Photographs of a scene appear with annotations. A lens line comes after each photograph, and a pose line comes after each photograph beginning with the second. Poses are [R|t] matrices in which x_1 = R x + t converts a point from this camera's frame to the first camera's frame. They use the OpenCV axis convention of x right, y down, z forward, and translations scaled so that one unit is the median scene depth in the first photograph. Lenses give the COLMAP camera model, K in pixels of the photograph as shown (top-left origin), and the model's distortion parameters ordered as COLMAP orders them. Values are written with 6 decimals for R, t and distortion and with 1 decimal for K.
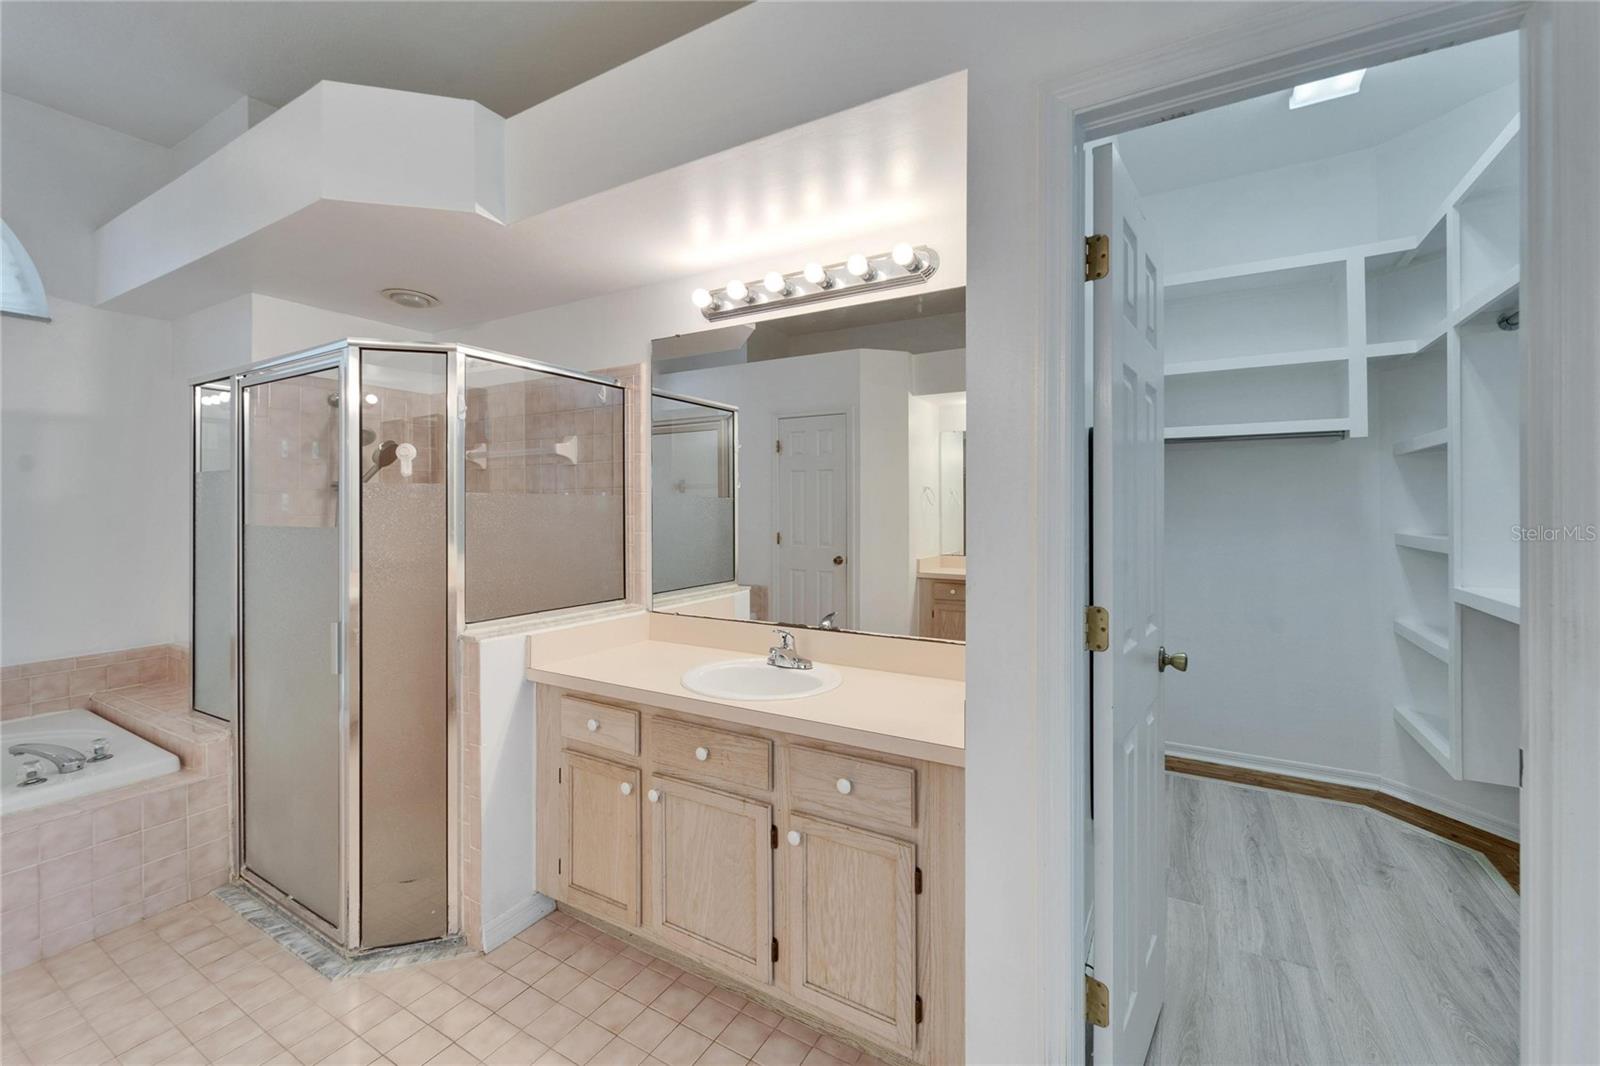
lens RADIAL K [[657.0, 0, 790.7], [0, 657.0, 509.6], [0, 0, 1]] dist [0.000847, -0.001310]
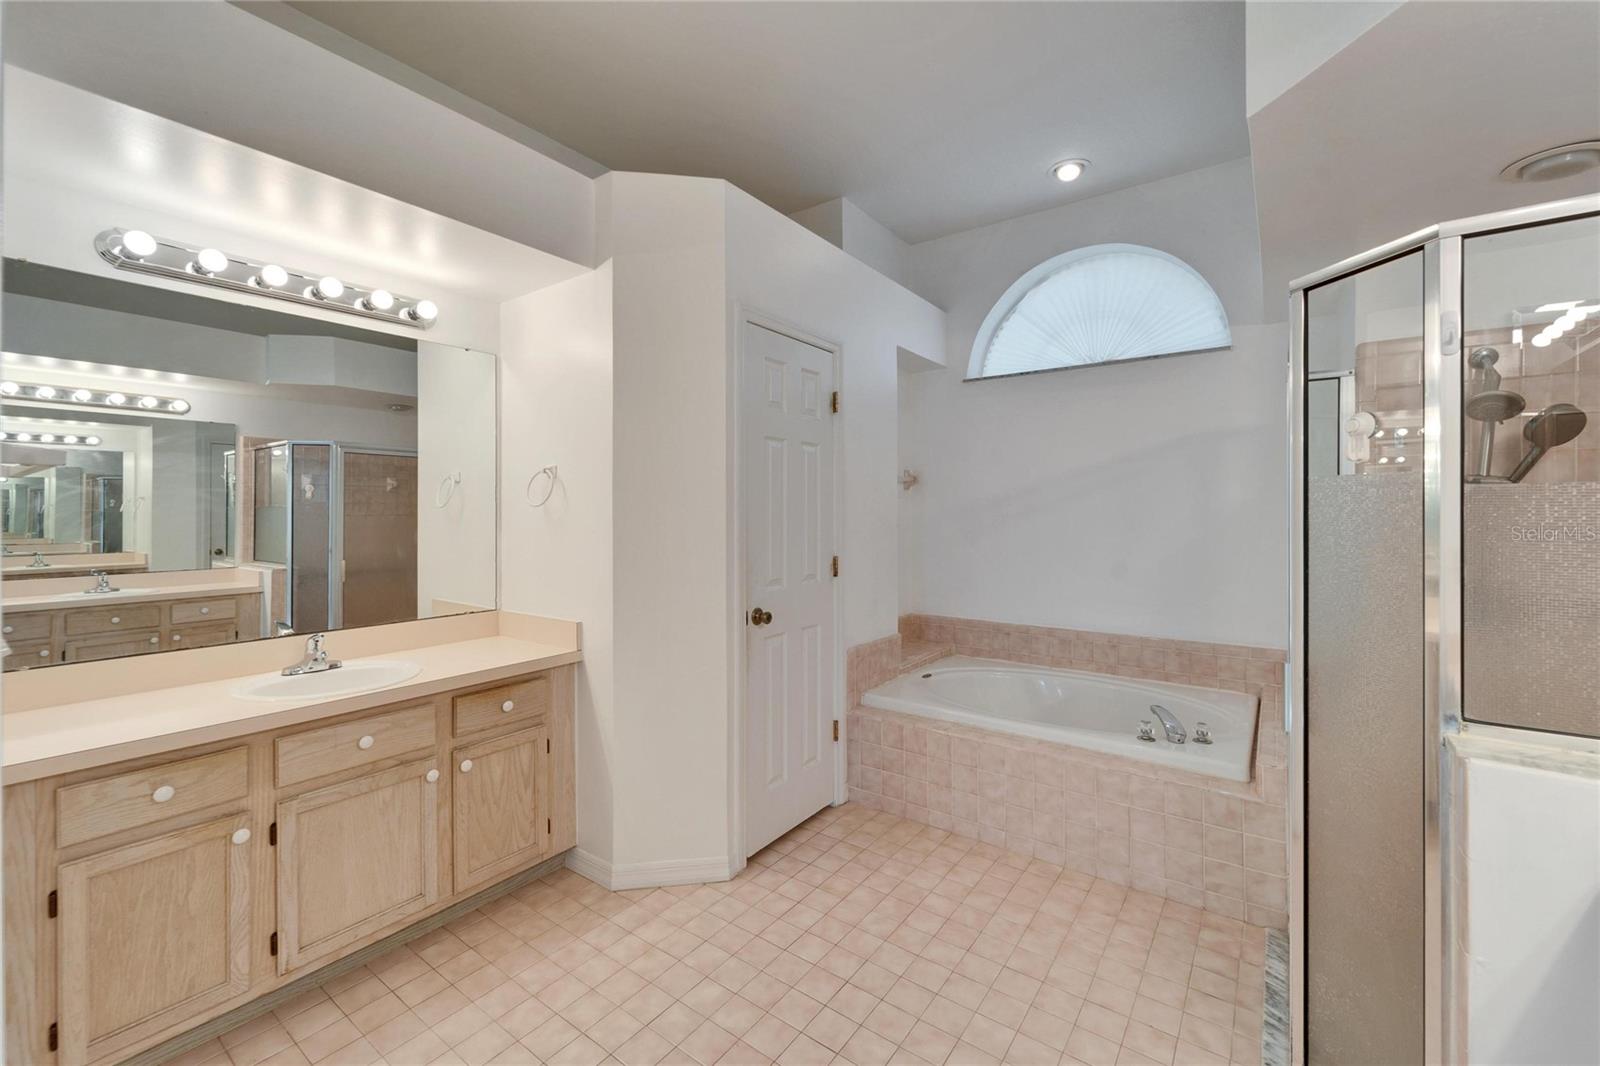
lens RADIAL K [[657.0, 0, 794.9], [0, 657.0, 511.5], [0, 0, 1]] dist [0.000847, -0.001310]
pose [[-0.098915, 0.001464, -0.995095, 0.113729], [0.000613, 0.999999, 0.001411, -0.004525], [0.995096, -0.000470, -0.098915, 0.493330]]
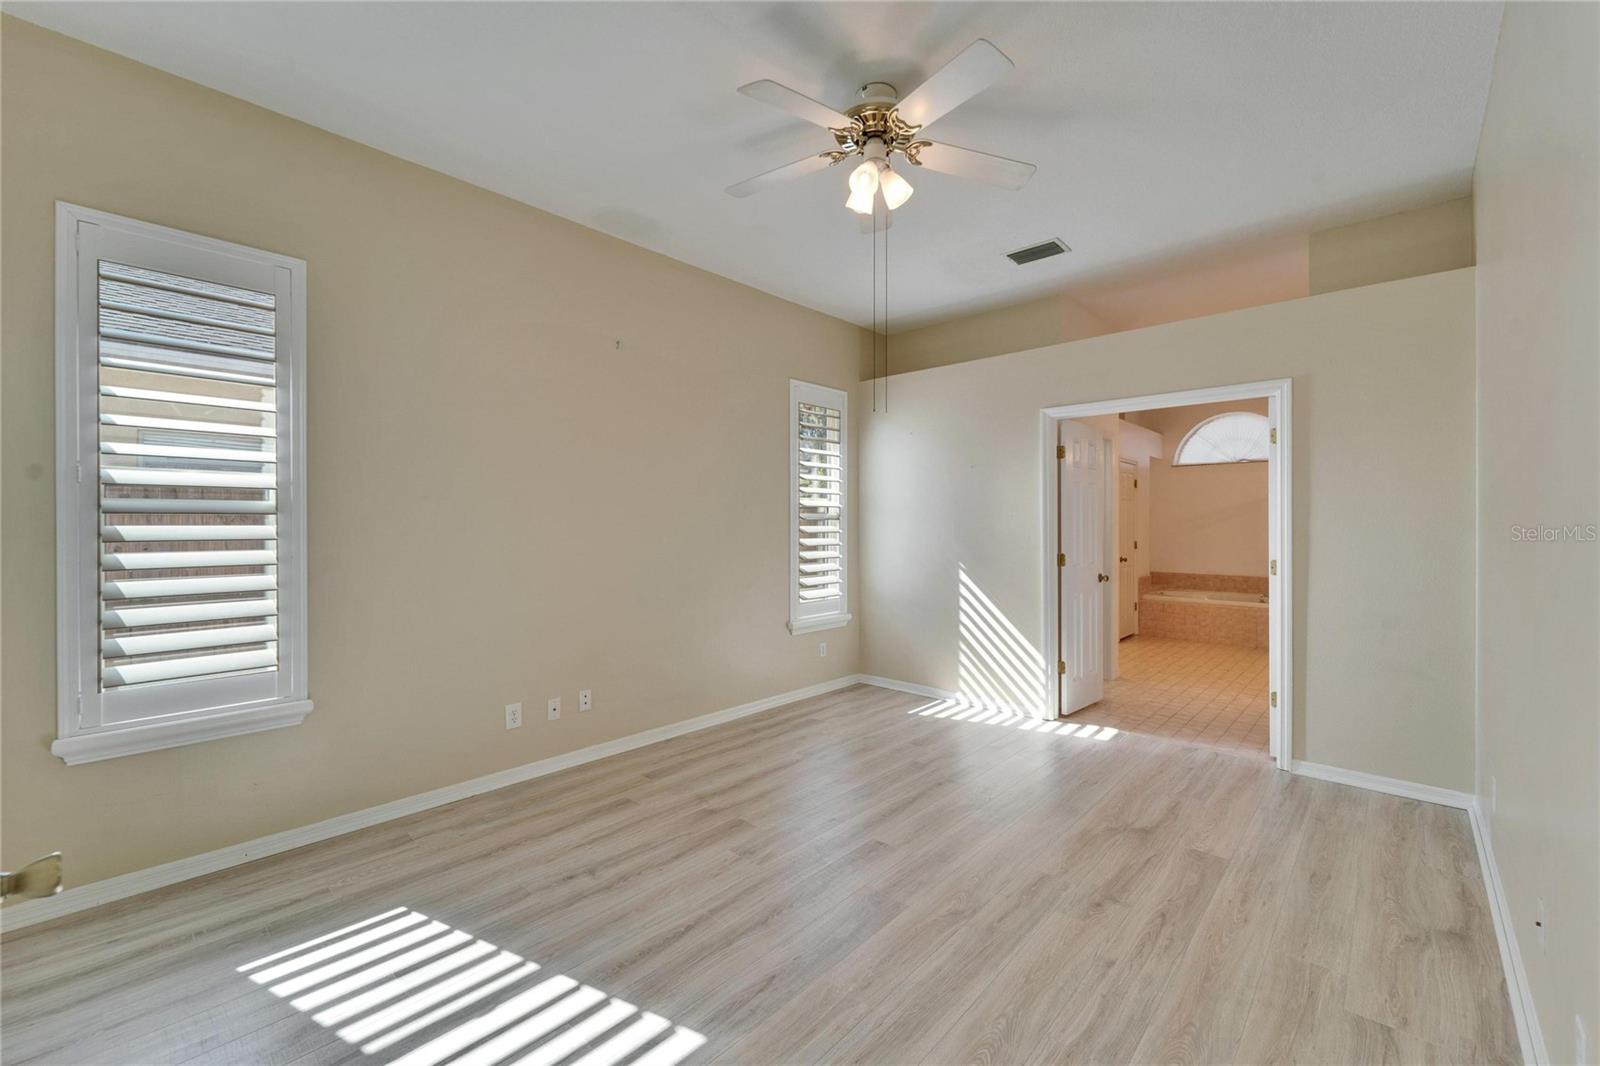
lens RADIAL K [[657.0, 0, 794.2], [0, 657.0, 526.5], [0, 0, 1]] dist [0.000847, -0.001310]
pose [[-0.214622, 0.003639, -0.976690, 2.966669], [0.001351, 0.999993, 0.003429, -0.008144], [0.976696, -0.000584, -0.214626, -0.733900]]
